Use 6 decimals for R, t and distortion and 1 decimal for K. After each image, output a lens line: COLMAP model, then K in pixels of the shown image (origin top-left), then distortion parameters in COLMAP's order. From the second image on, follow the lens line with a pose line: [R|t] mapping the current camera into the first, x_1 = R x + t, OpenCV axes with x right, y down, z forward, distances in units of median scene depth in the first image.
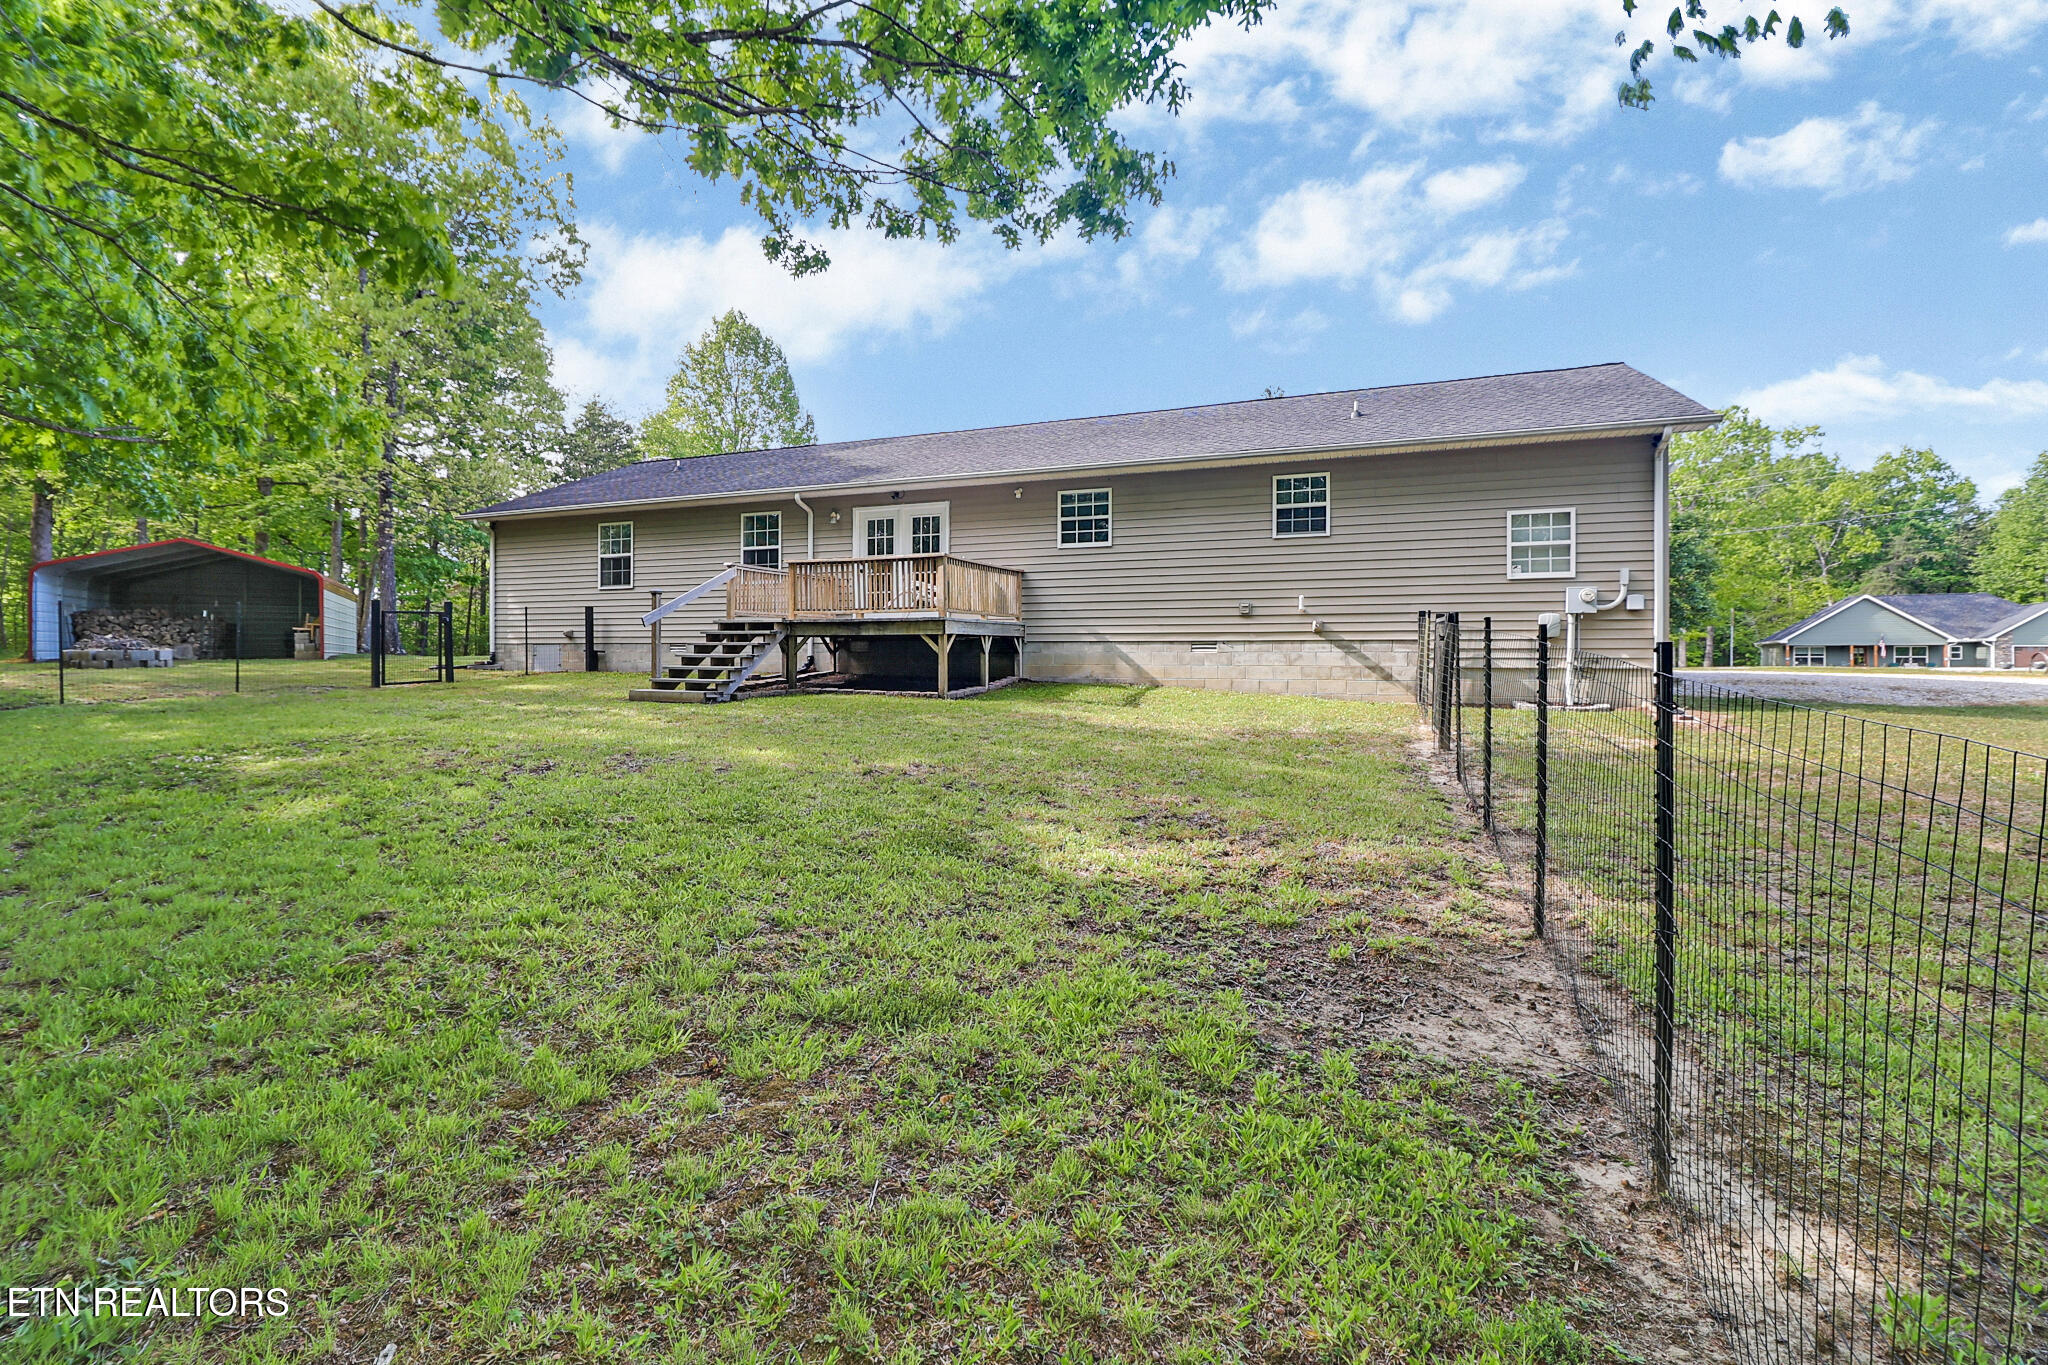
lens RADIAL K [[956.5, 0, 1024.1], [0, 956.5, 667.9], [0, 0, 1]] dist [-0.004937, -0.000742]
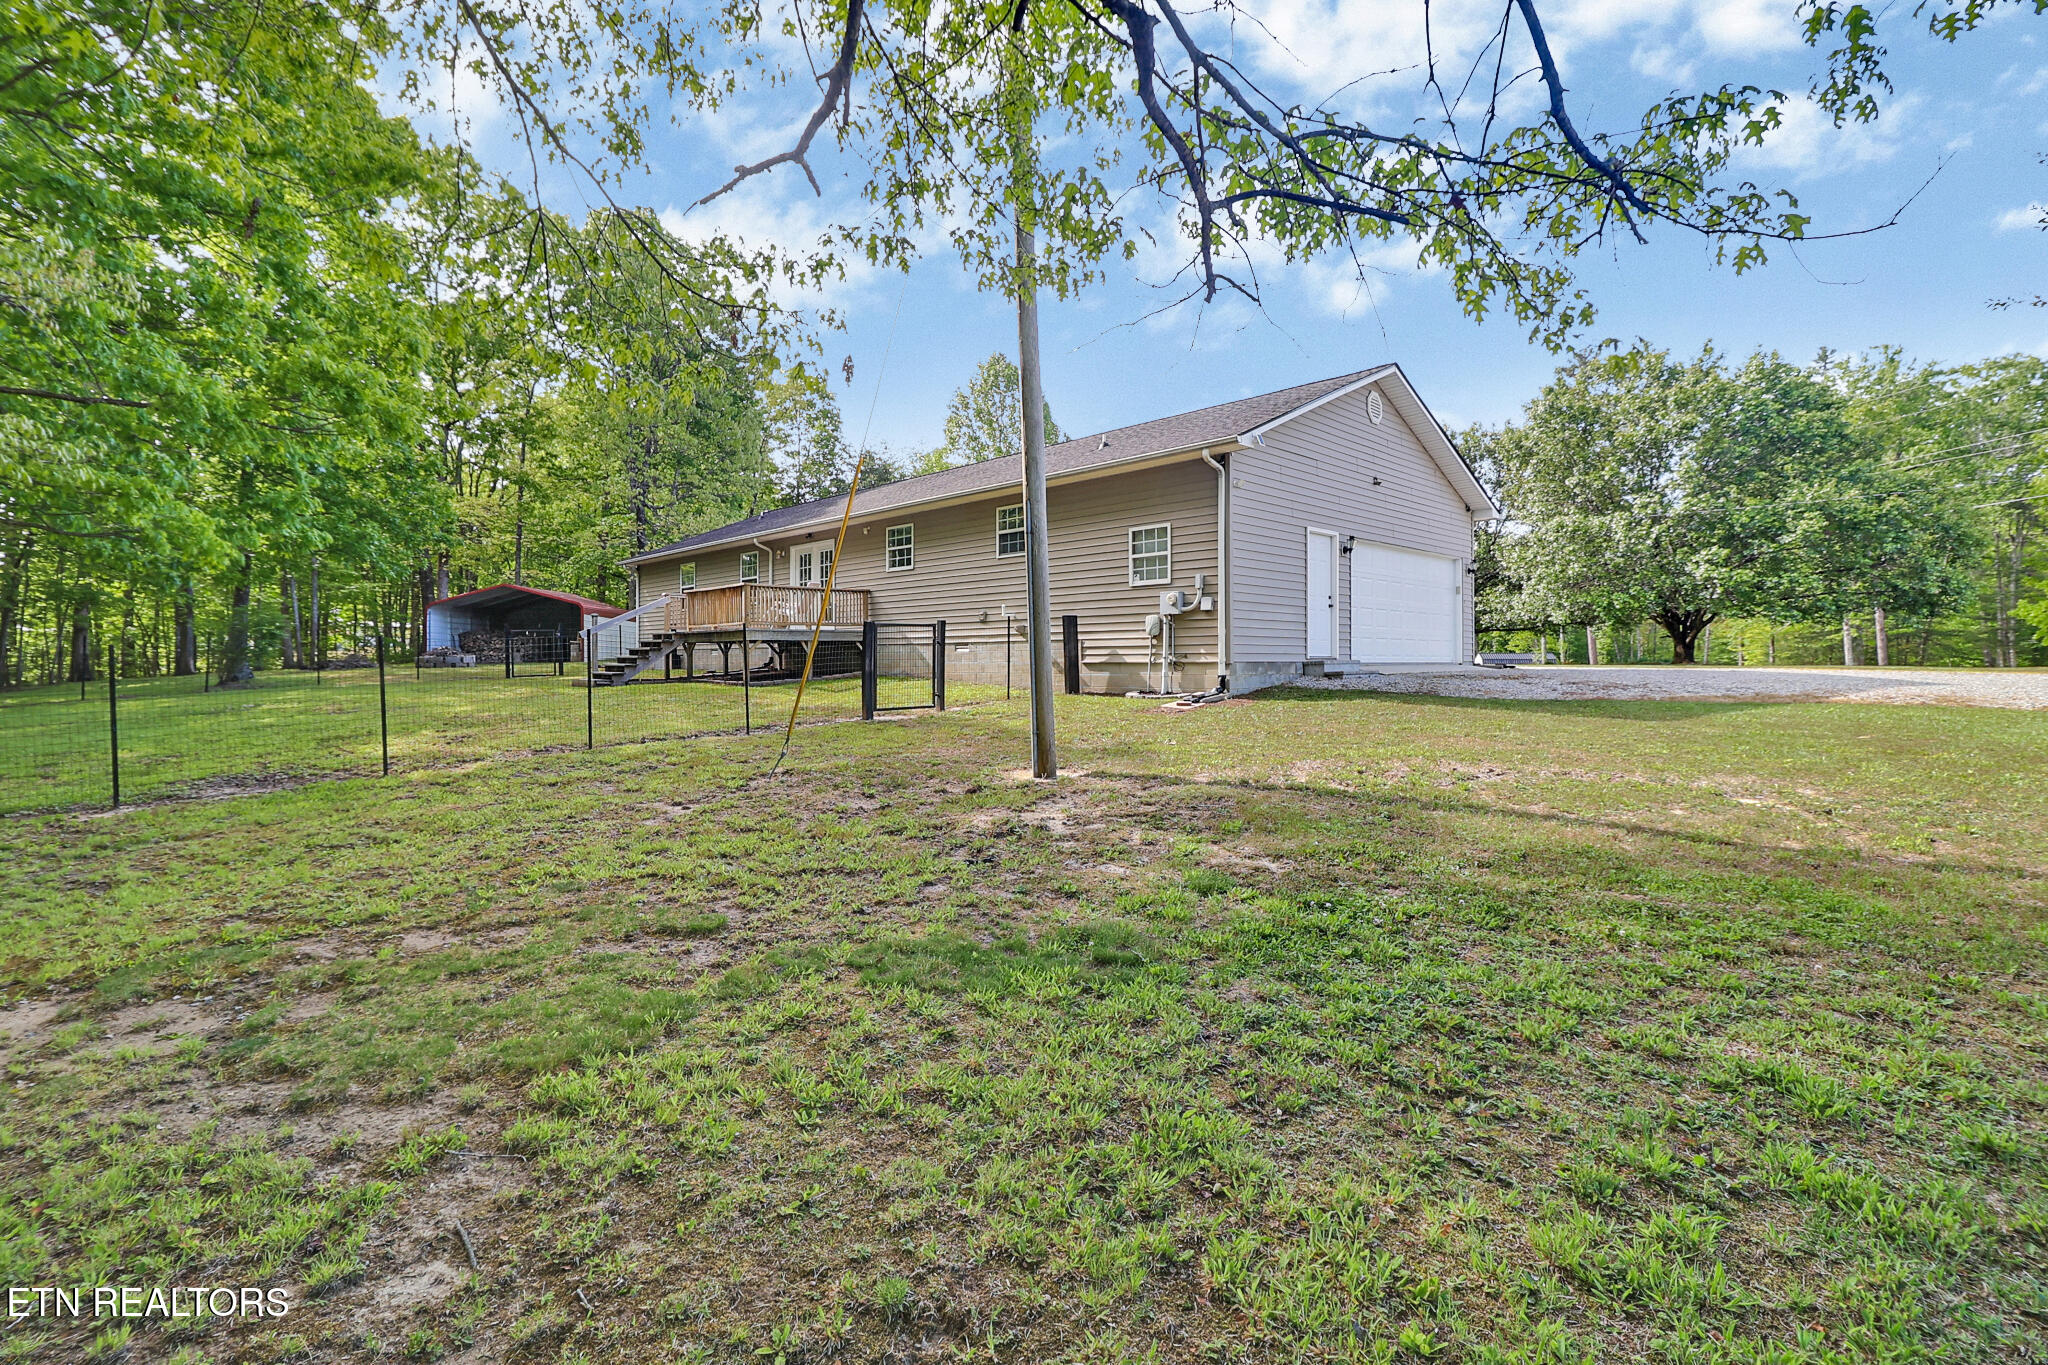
lens RADIAL K [[956.5, 0, 1024.1], [0, 956.5, 667.9], [0, 0, 1]] dist [-0.004937, -0.000742]
pose [[0.912364, -0.003055, -0.409368, 0.736447], [0.002562, 0.999995, -0.001751, 0.007260], [0.409372, 0.000549, 0.912368, -0.102814]]
